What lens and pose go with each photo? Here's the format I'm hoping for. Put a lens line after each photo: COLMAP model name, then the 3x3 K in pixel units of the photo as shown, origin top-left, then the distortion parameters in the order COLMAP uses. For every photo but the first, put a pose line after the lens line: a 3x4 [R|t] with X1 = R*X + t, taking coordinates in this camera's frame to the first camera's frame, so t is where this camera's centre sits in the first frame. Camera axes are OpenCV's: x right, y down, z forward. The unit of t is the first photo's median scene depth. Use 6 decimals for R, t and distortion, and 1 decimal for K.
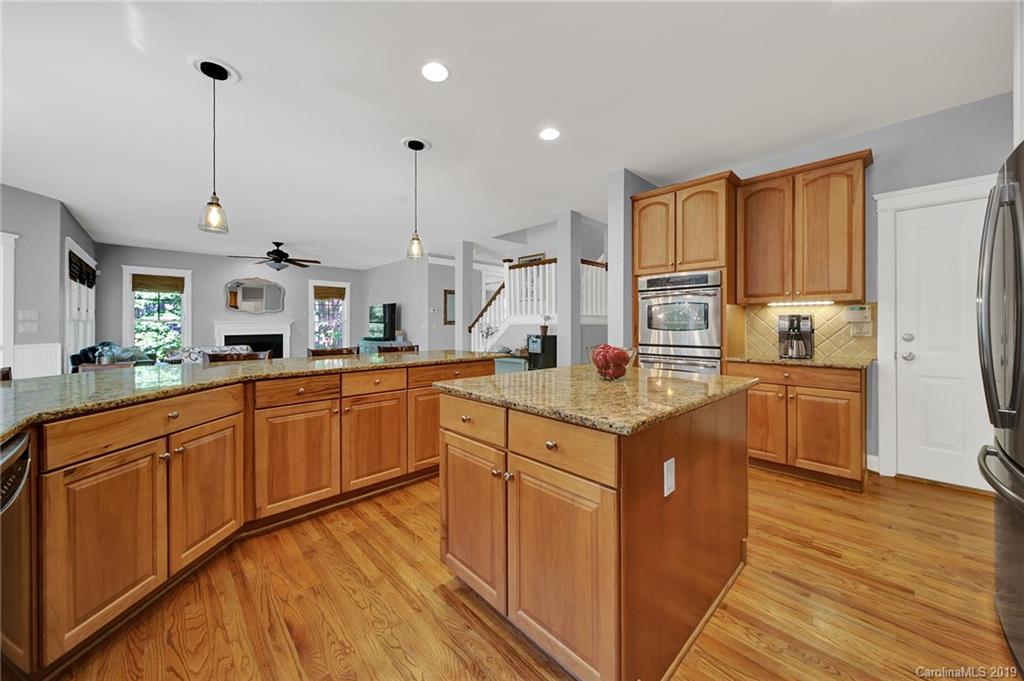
lens RADIAL K [[363.3, 0, 508.1], [0, 363.3, 322.7], [0, 0, 1]] dist [-0.000930, -0.000027]
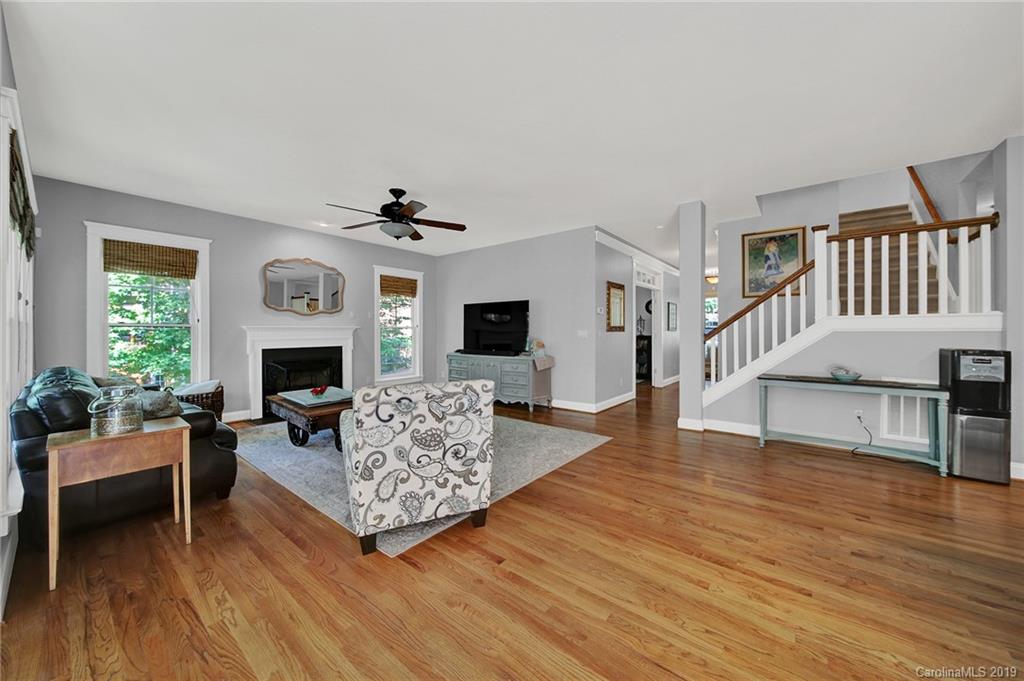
lens RADIAL K [[364.3, 0, 510.5], [0, 364.3, 329.9], [0, 0, 1]] dist [-0.001089, -0.000074]
pose [[0.990968, 0.000215, 0.134095, -1.043725], [-0.000249, 1.000000, 0.000238, 0.004120], [-0.134095, -0.000269, 0.990968, 0.780082]]
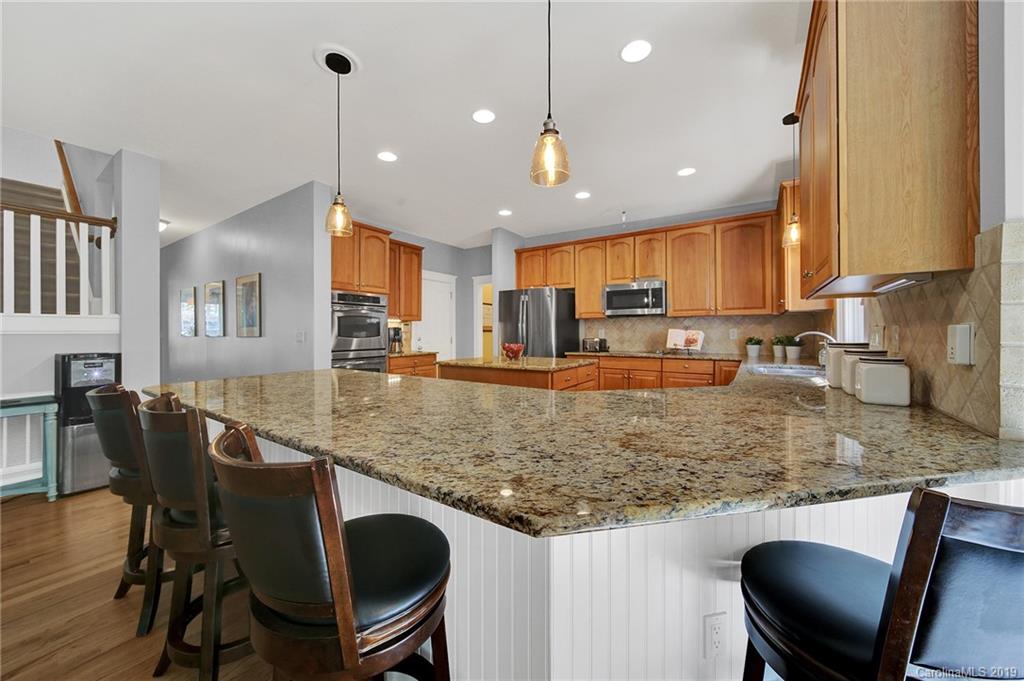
lens RADIAL K [[367.3, 0, 508.8], [0, 367.3, 335.0], [0, 0, 1]] dist [0.000057, -0.000004]
pose [[-0.215718, -0.005040, 0.976443, -0.858251], [-0.000835, 0.999987, 0.004977, 0.004421], [-0.976455, 0.000258, -0.215719, 0.742652]]
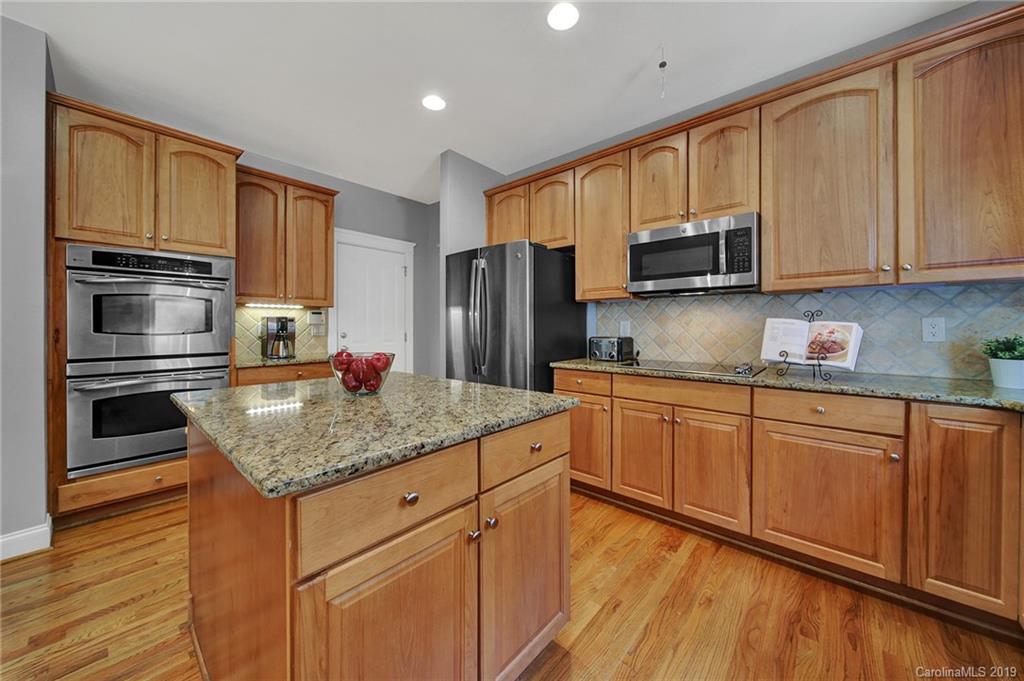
lens RADIAL K [[364.3, 0, 510.5], [0, 364.3, 329.9], [0, 0, 1]] dist [-0.001089, -0.000074]
pose [[-0.079475, -0.008642, 0.996799, -0.279575], [-0.003016, 0.999960, 0.008429, 0.004394], [-0.996832, -0.002337, -0.079498, 0.376981]]
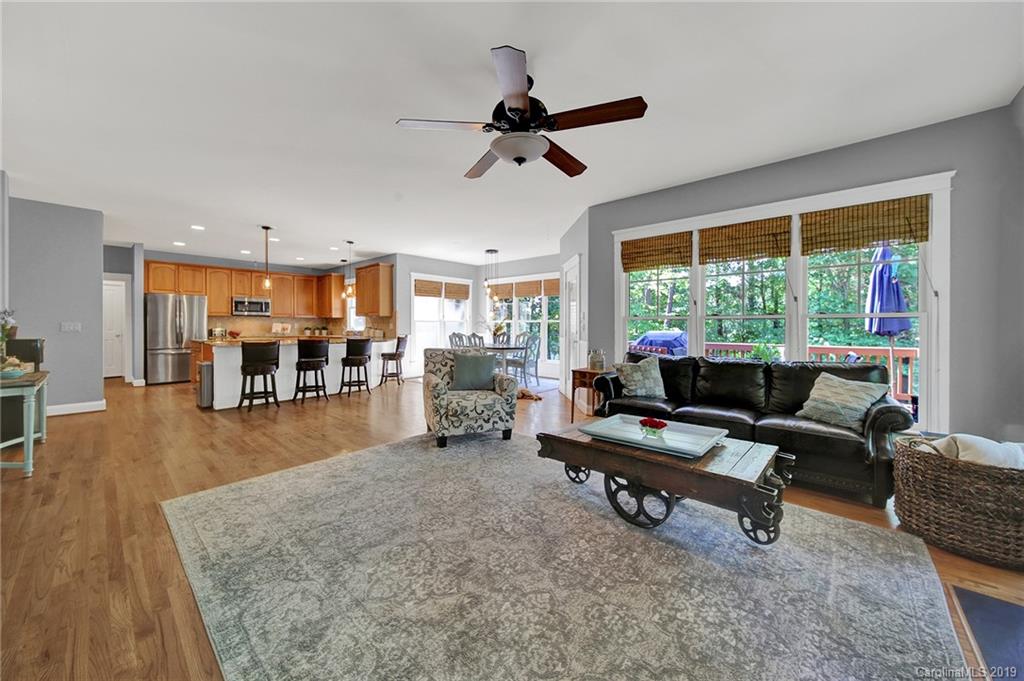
lens RADIAL K [[367.4, 0, 499.7], [0, 367.4, 319.5], [0, 0, 1]] dist [-0.000557, -0.000049]
pose [[-0.997661, -0.000864, -0.068357, -1.135901], [-0.000335, 0.999970, -0.007742, -0.013542], [0.068361, -0.007701, -0.997631, 2.561514]]
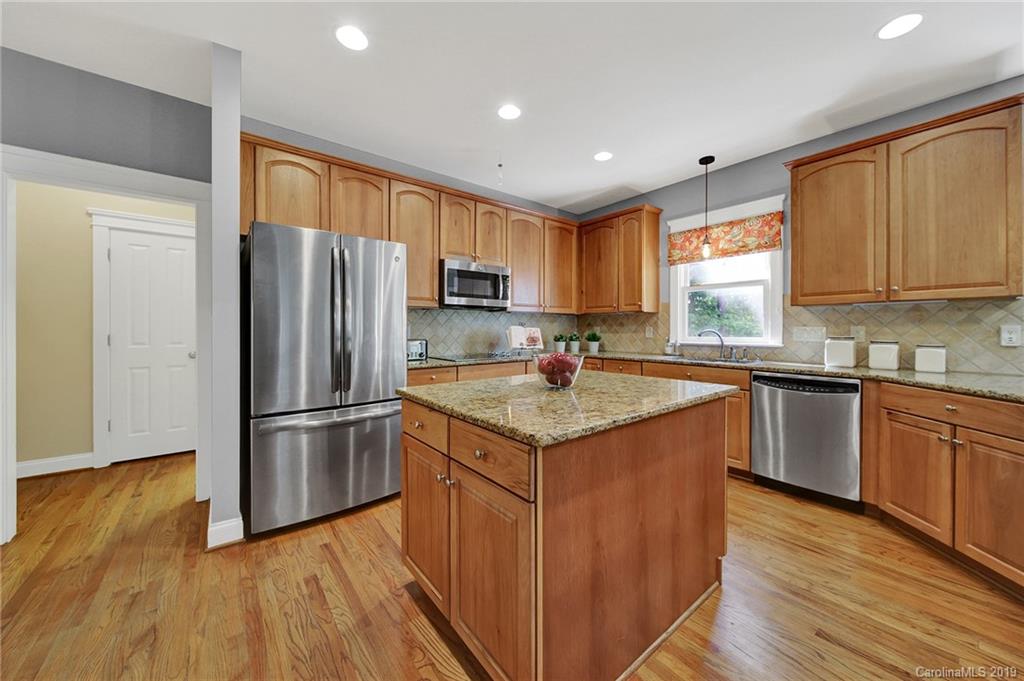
lens RADIAL K [[364.3, 0, 510.5], [0, 364.3, 329.9], [0, 0, 1]] dist [-0.001089, -0.000074]
pose [[-0.996124, 0.000955, 0.087950, 0.163393], [0.001111, 0.999998, 0.001731, 0.000394], [-0.087948, 0.001822, -0.996123, 0.988003]]
